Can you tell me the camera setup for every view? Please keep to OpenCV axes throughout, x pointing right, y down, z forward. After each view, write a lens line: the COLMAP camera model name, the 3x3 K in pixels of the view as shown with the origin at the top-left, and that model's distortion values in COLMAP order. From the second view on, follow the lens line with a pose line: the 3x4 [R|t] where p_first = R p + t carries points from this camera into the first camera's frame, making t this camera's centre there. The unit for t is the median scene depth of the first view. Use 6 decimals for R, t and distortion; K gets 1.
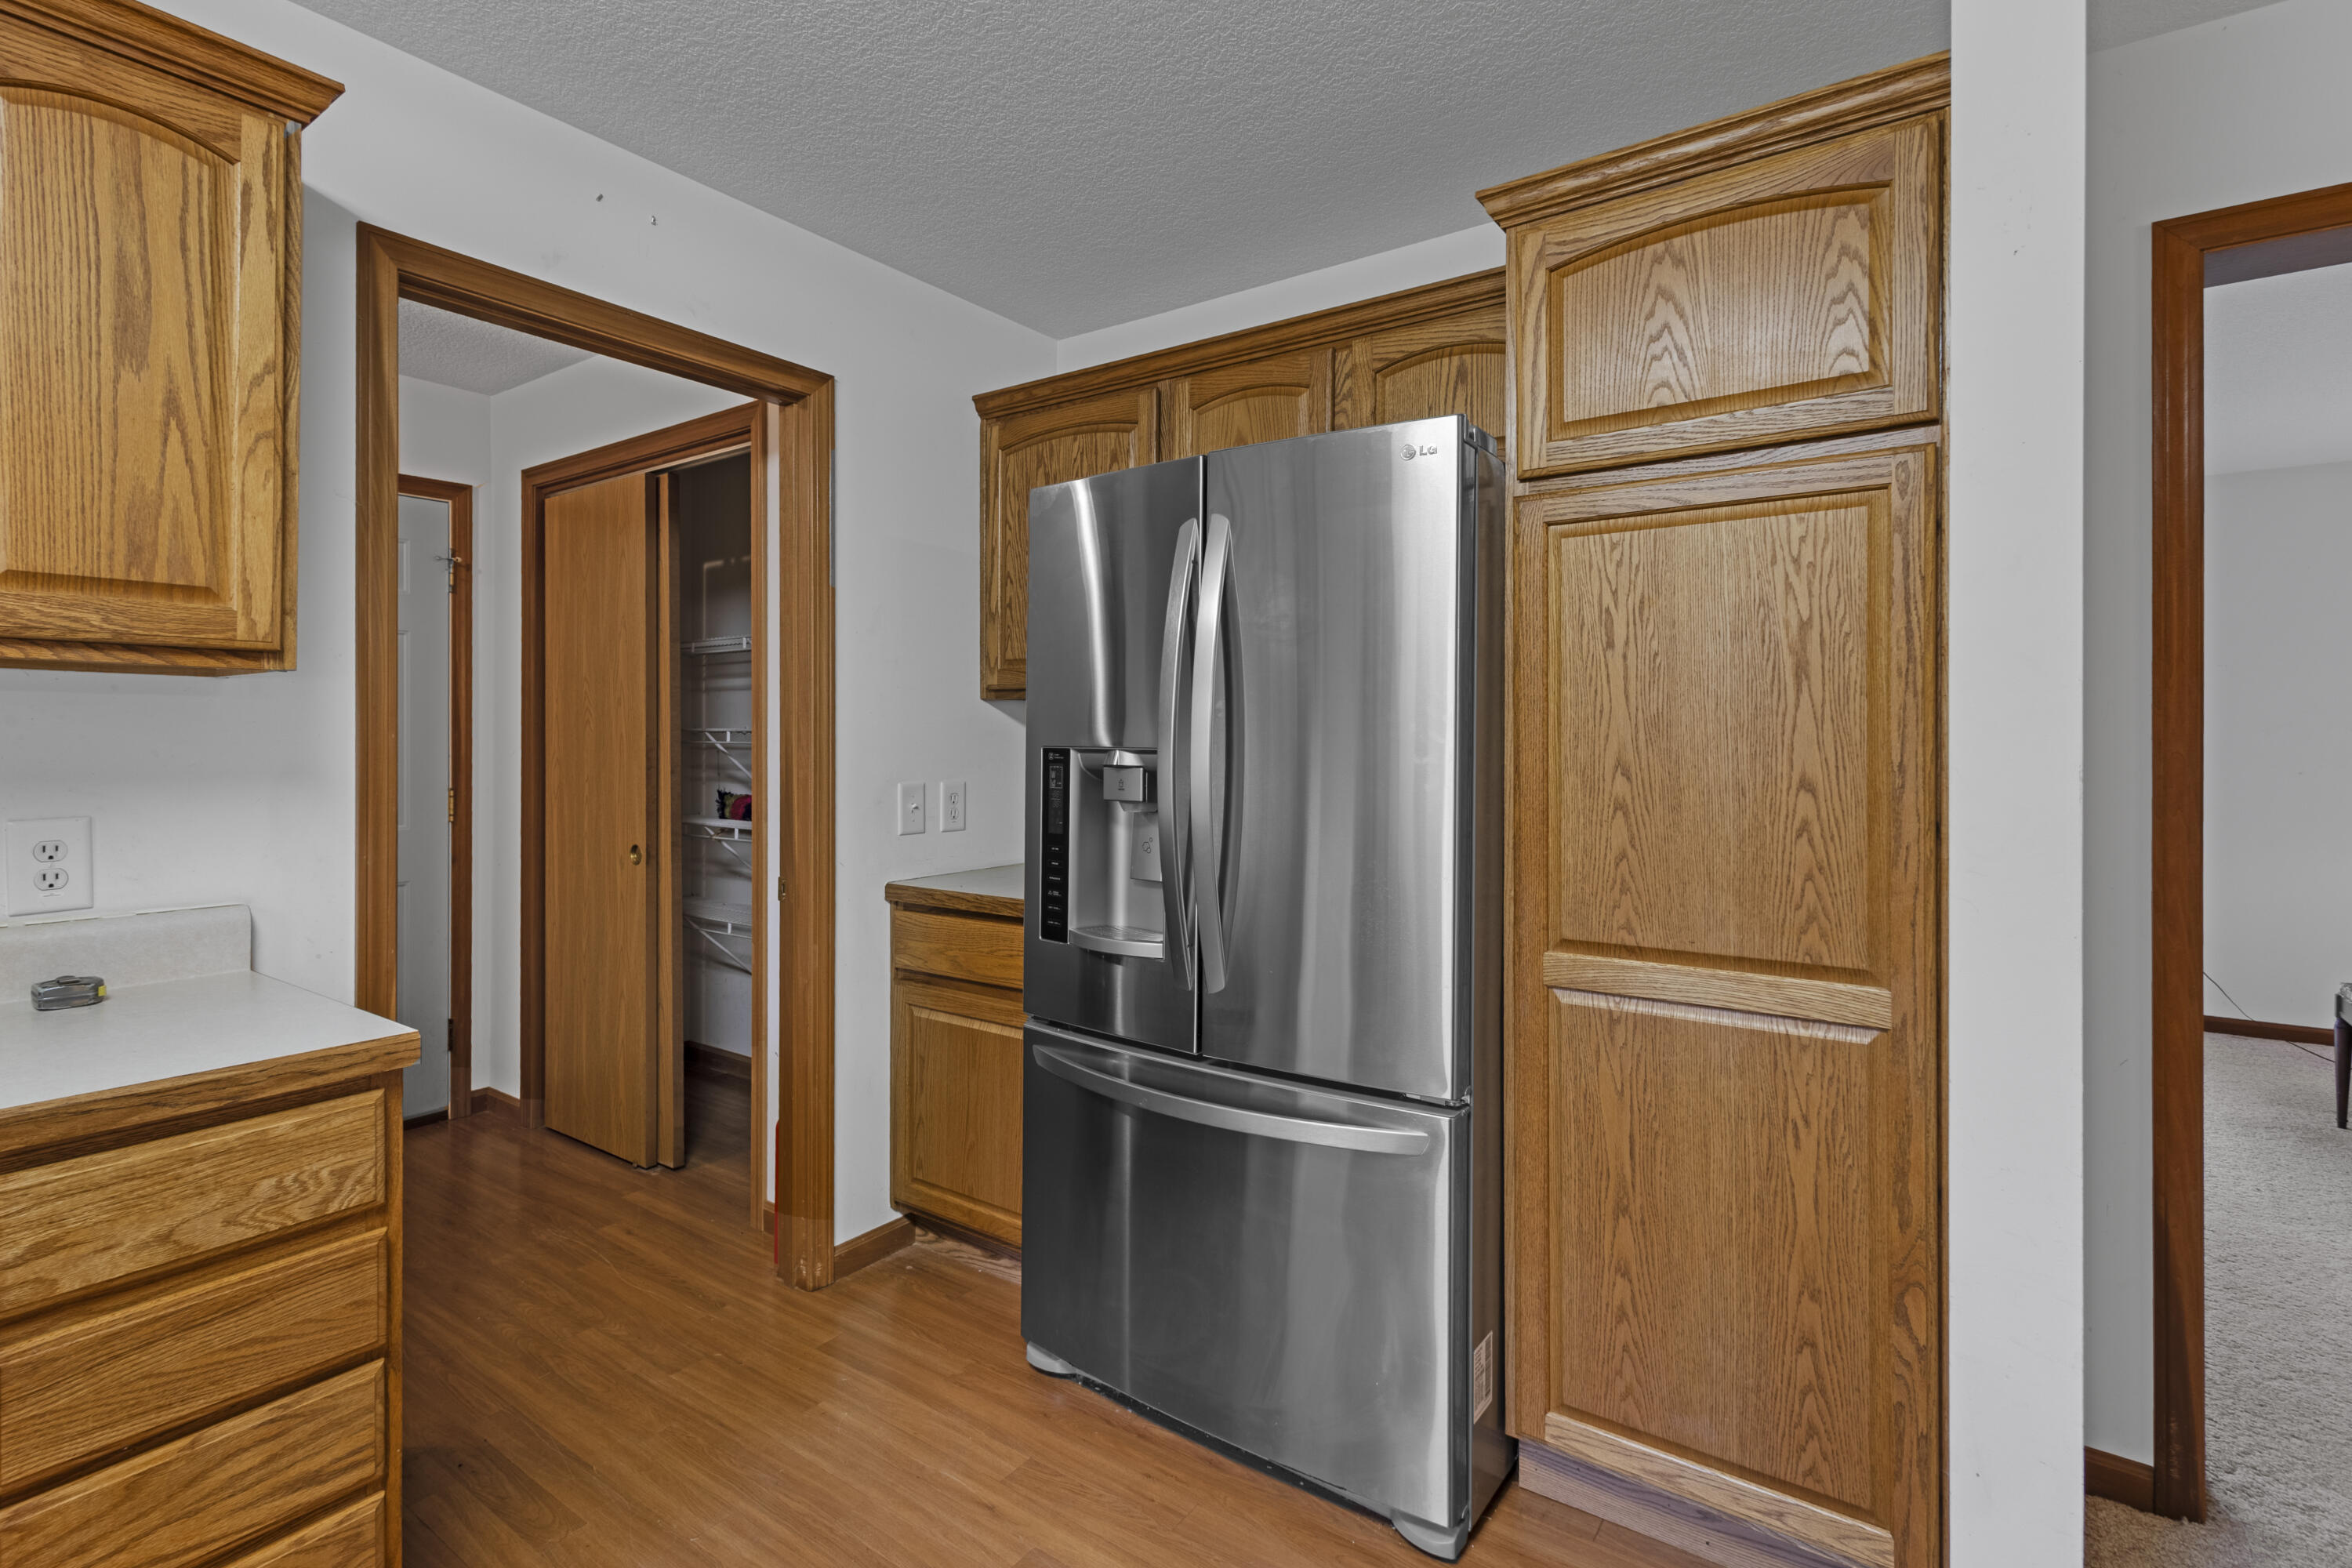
lens RADIAL K [[1097.6, 0, 1161.3], [0, 1097.6, 738.1], [0, 0, 1]] dist [0.003155, 0.000248]
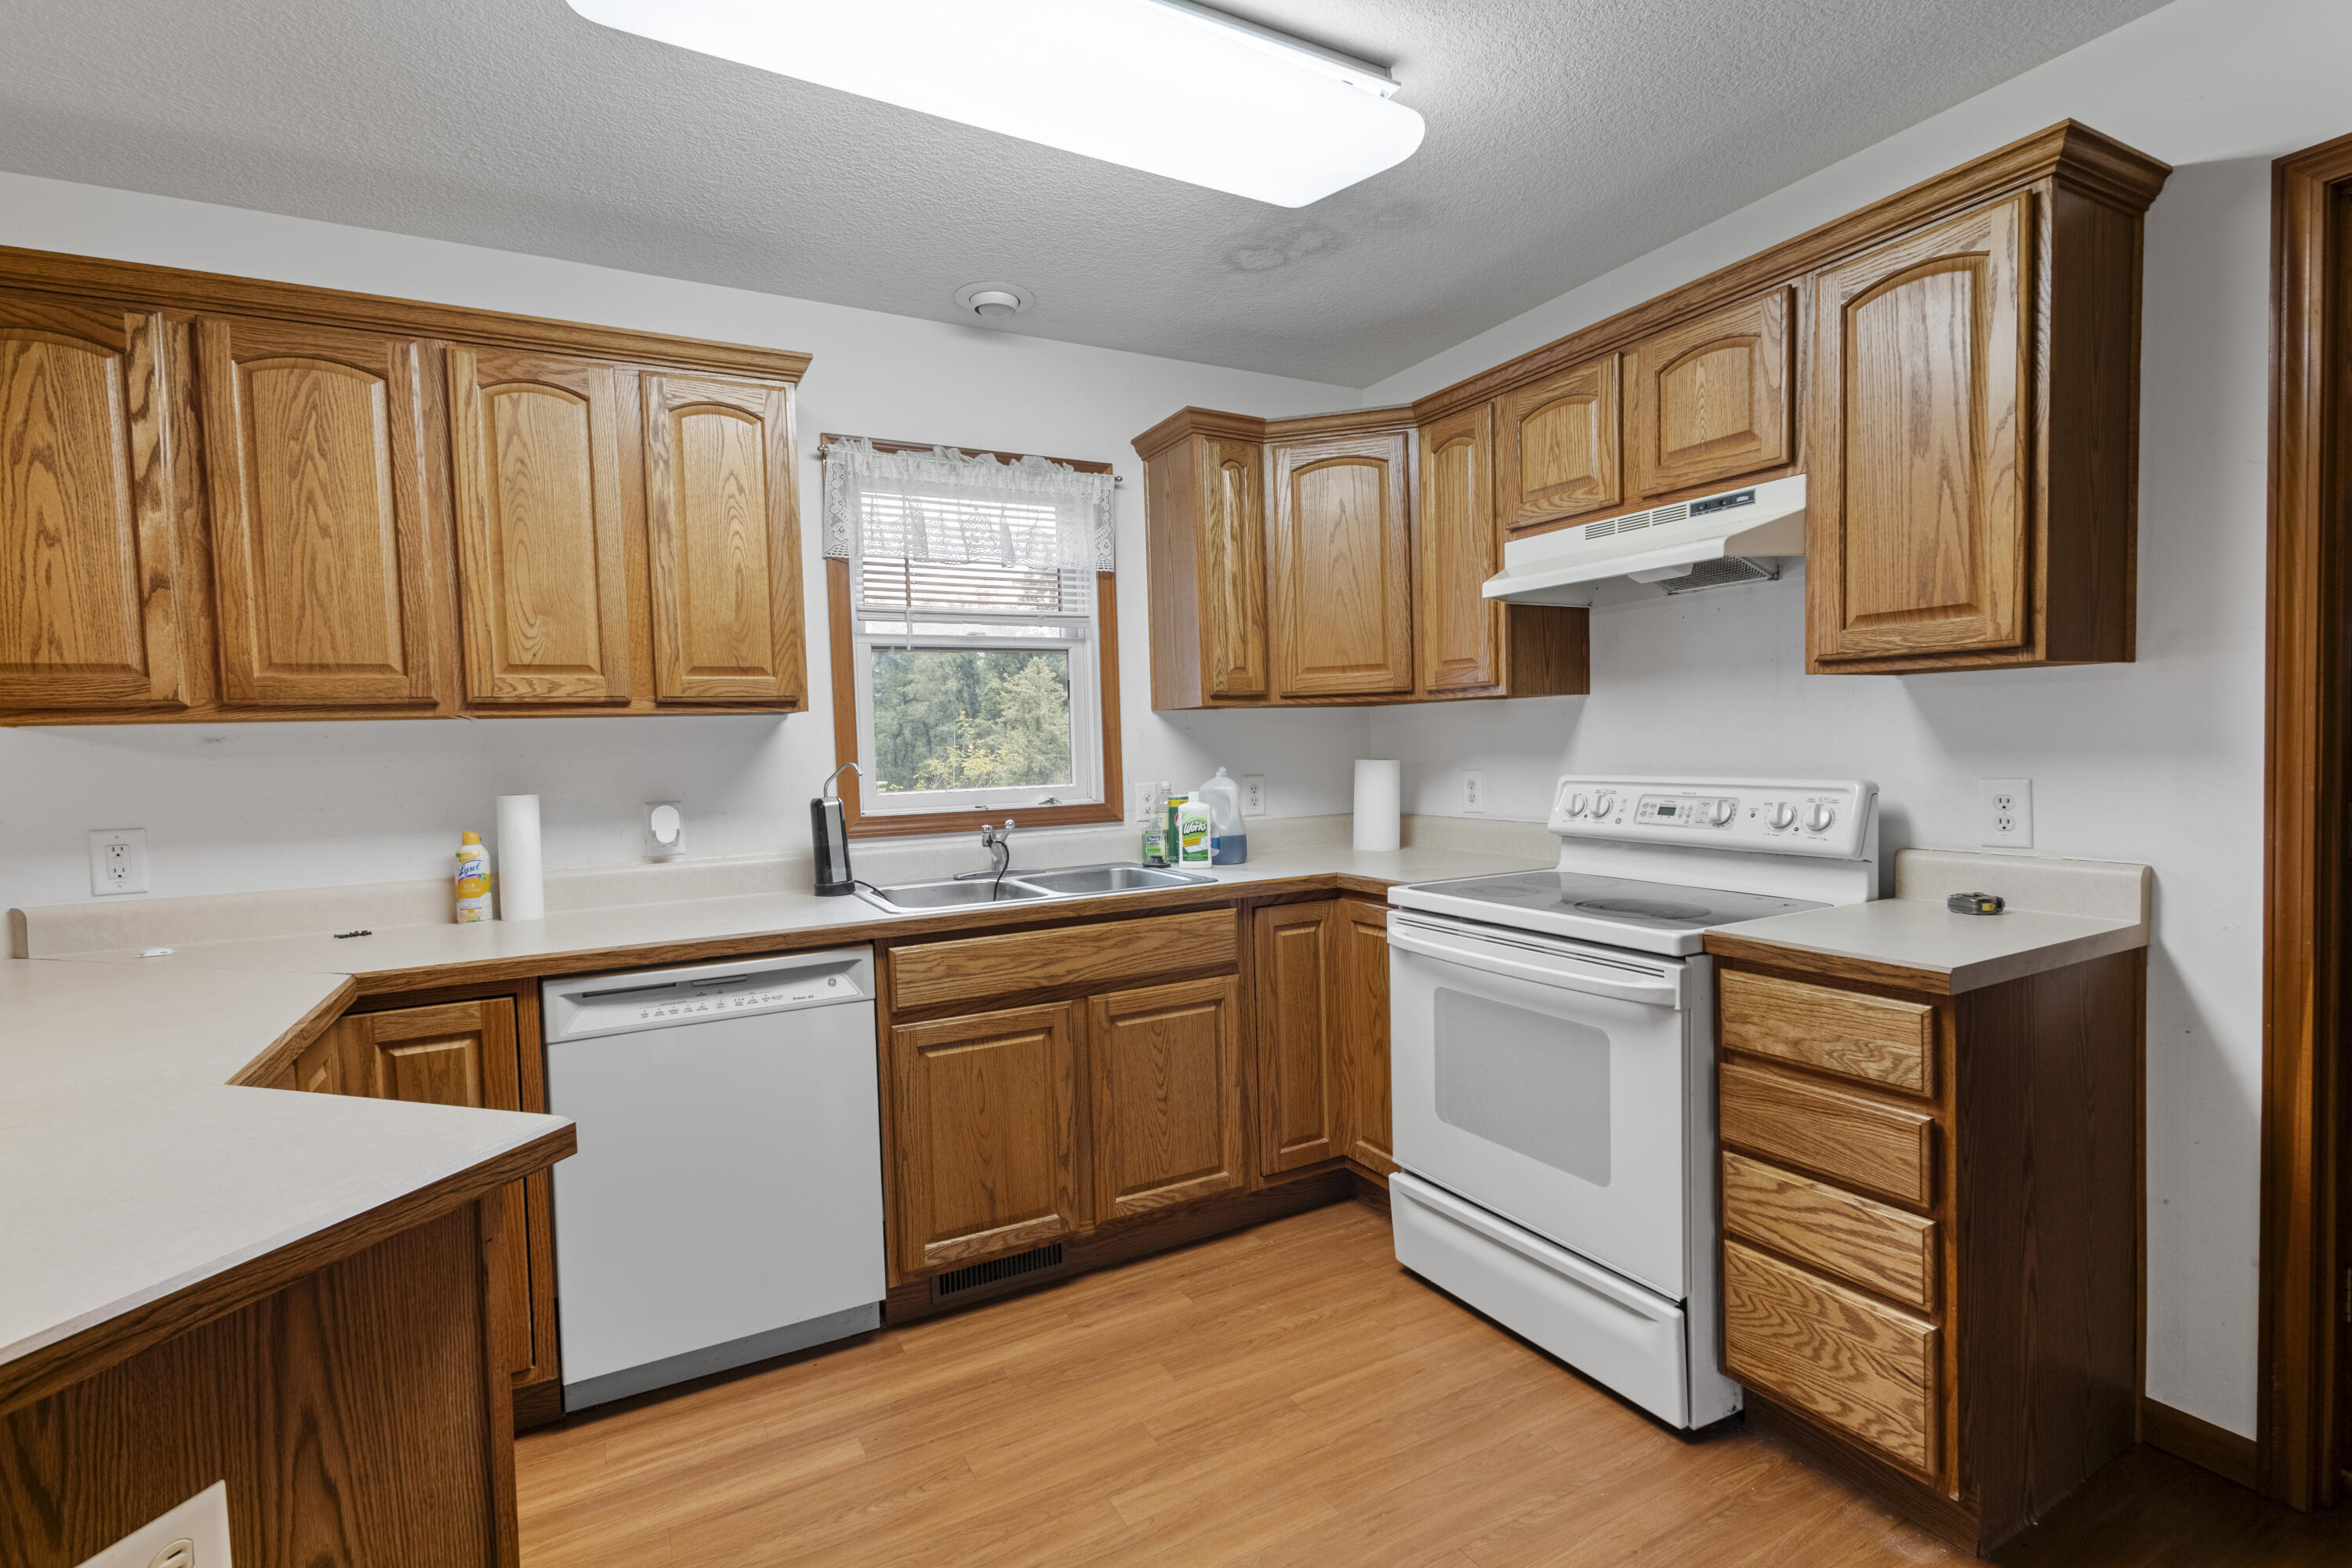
lens RADIAL K [[1079.9, 0, 1176.0], [0, 1079.9, 784.0], [0, 0, 1]] dist [0.003814, 0.000020]
pose [[-0.436645, 0.046803, -0.898416, 0.456290], [0.029595, 0.998853, 0.037652, -0.000440], [0.899147, -0.010149, -0.437529, 0.475848]]
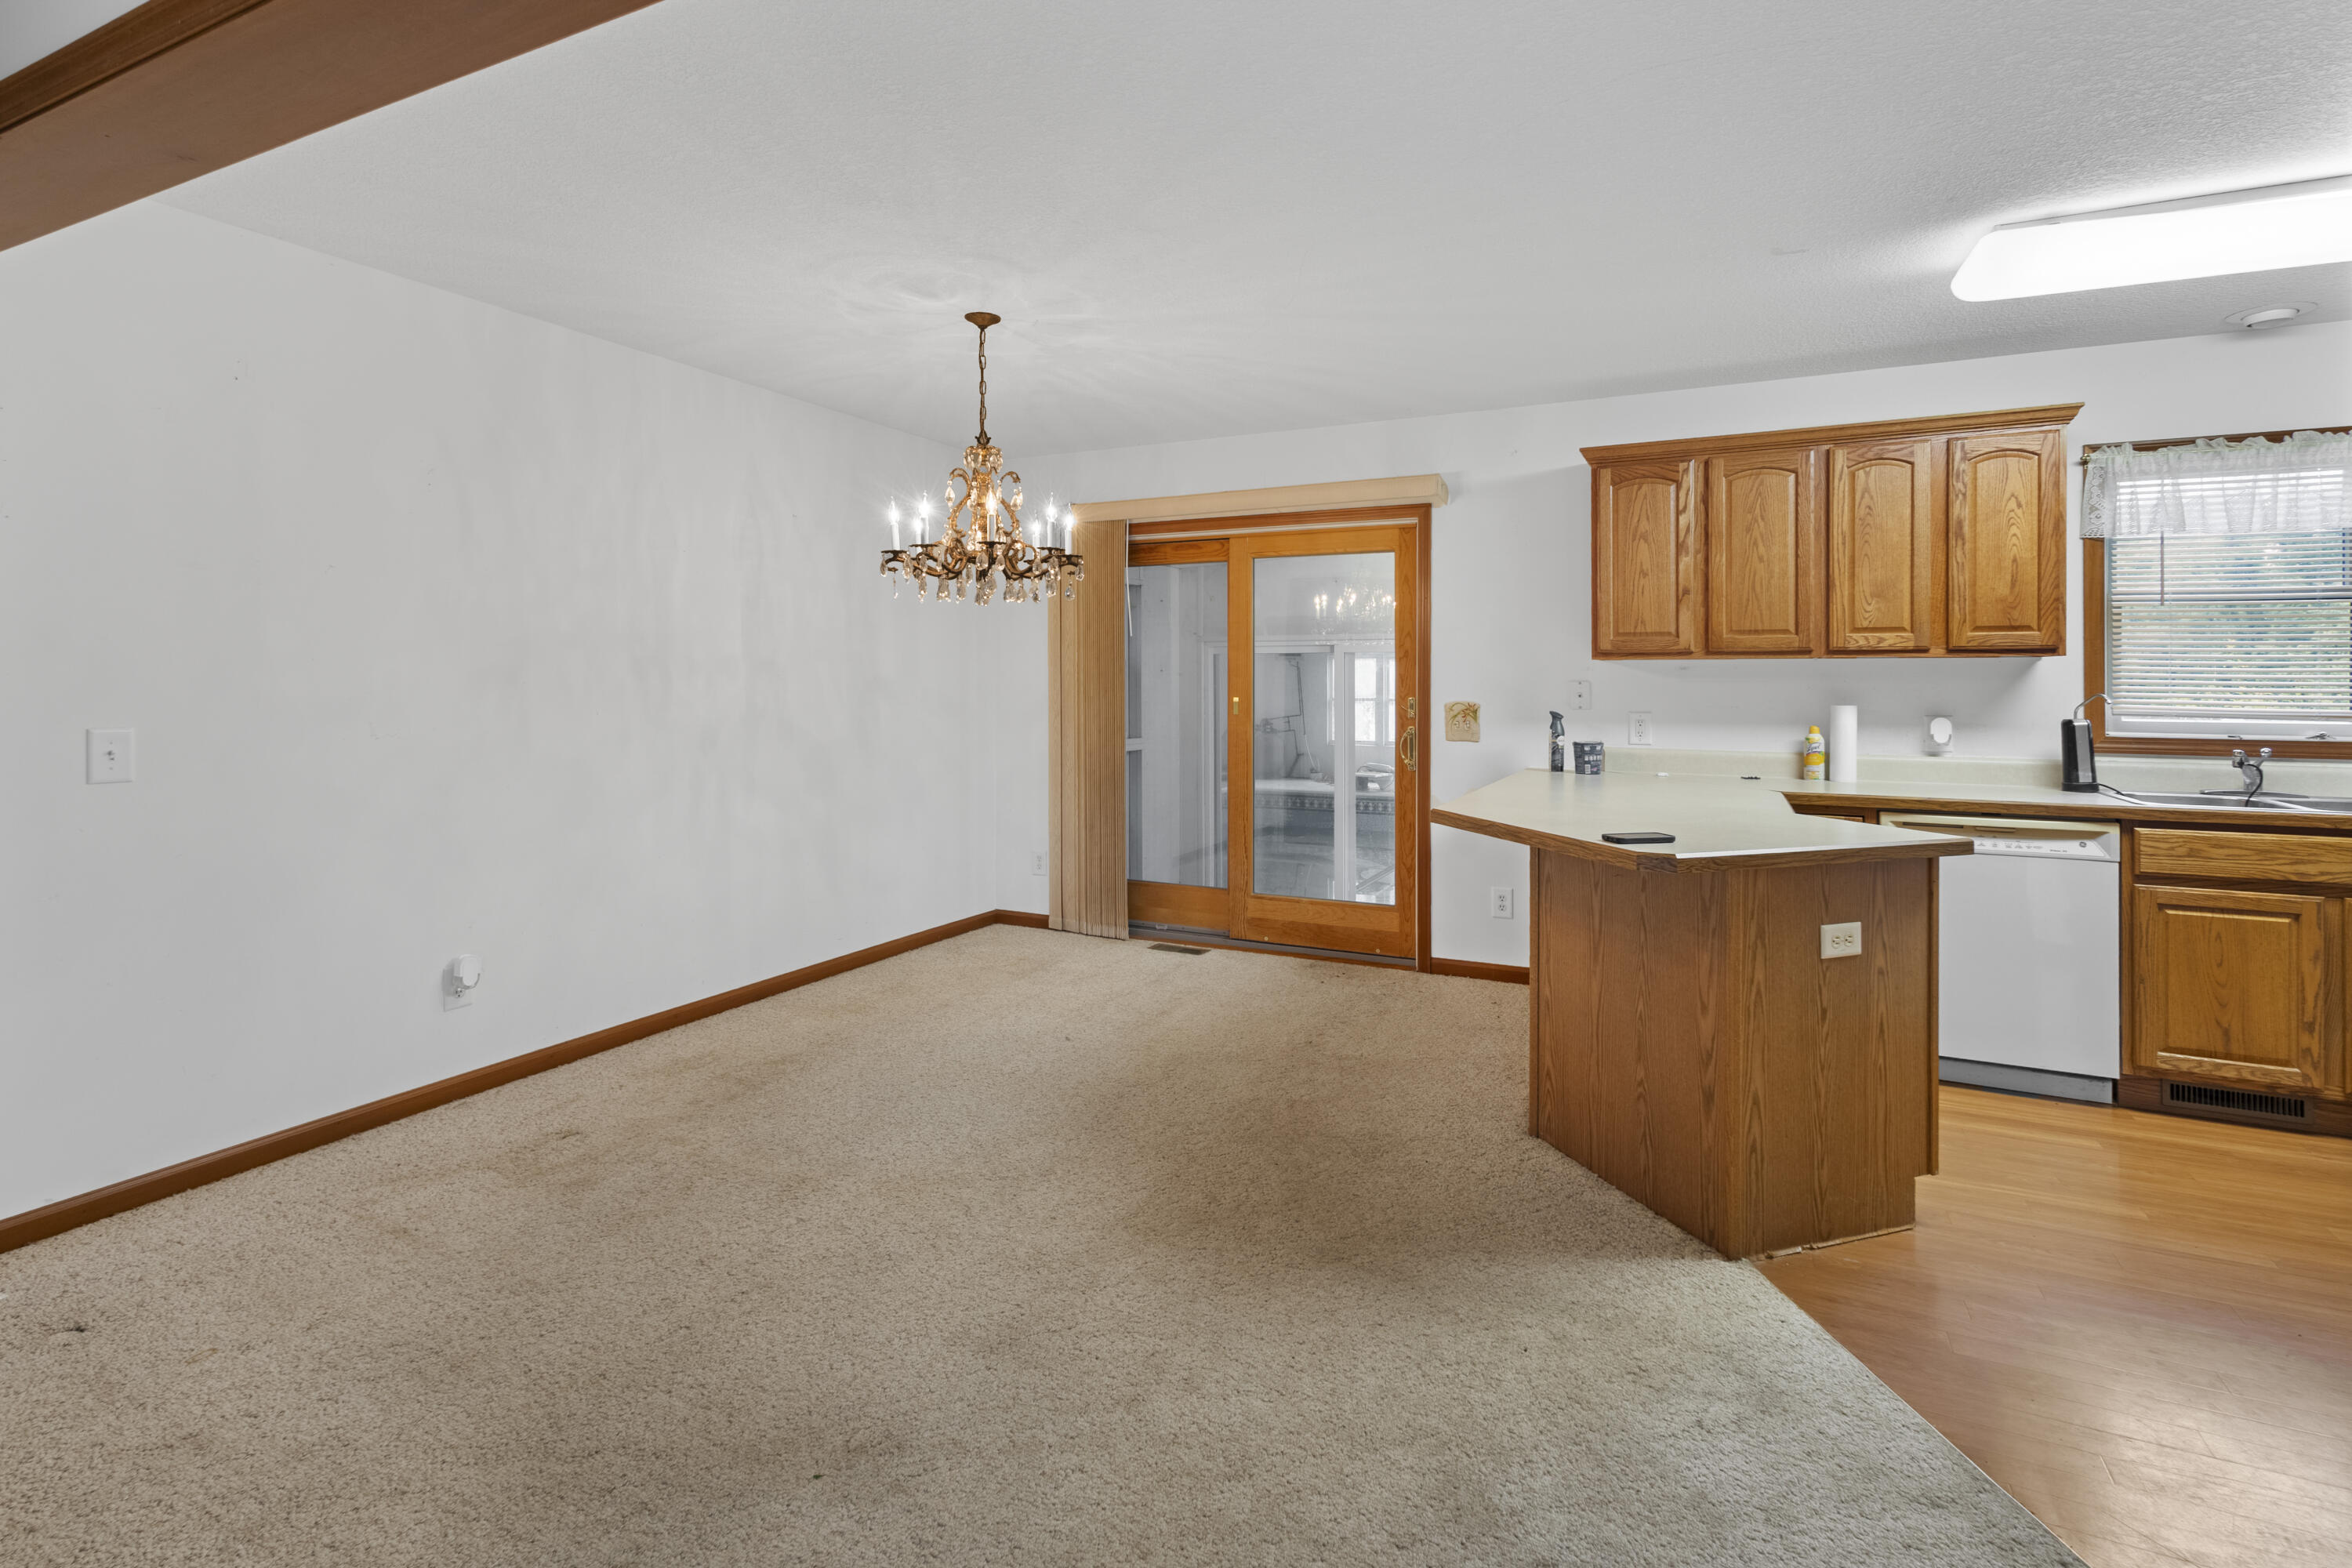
lens RADIAL K [[1121.4, 0, 1161.8], [0, 1121.4, 680.2], [0, 0, 1]] dist [0.007686, -0.001118]
pose [[-0.986290, -0.004760, -0.164951, 1.212076], [-0.004481, 0.999988, -0.002065, -0.000457], [0.164958, -0.001298, -0.986300, 1.066874]]
